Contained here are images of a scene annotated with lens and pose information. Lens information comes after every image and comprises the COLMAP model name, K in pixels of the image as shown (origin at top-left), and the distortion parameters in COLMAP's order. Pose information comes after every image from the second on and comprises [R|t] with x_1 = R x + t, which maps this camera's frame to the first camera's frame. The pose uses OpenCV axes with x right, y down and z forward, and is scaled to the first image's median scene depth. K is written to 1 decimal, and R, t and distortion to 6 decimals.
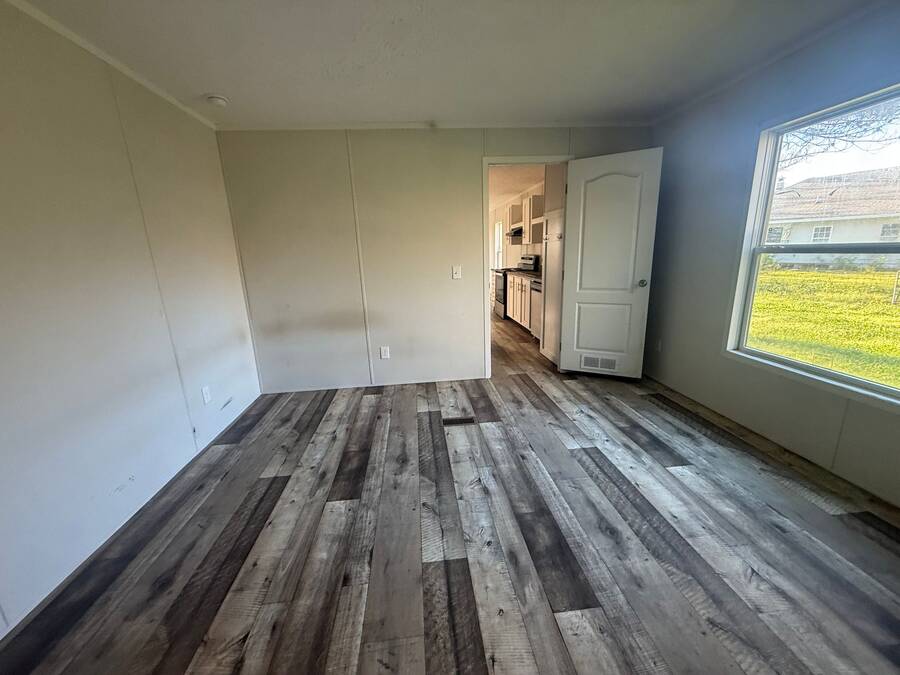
lens RADIAL K [[355.9, 0, 447.1], [0, 355.9, 336.8], [0, 0, 1]] dist [-0.000920, -0.000515]
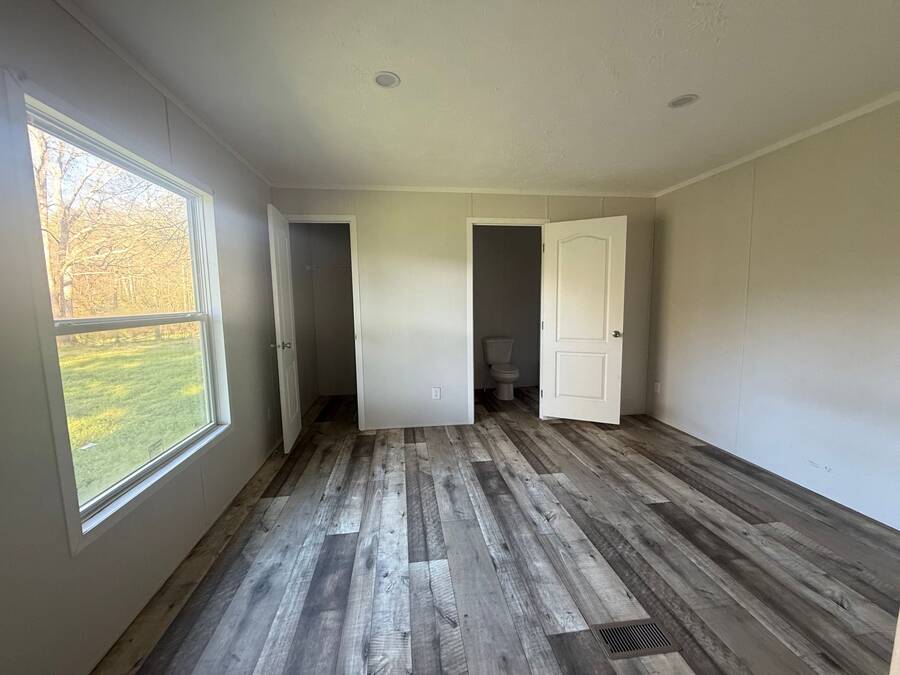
lens RADIAL K [[355.9, 0, 447.1], [0, 355.9, 336.8], [0, 0, 1]] dist [-0.000920, -0.000515]
pose [[-0.997898, 0.057313, -0.030253, 0.357376], [0.043973, 0.941703, 0.333559, -0.418885], [0.047606, 0.331527, -0.942244, 1.665361]]
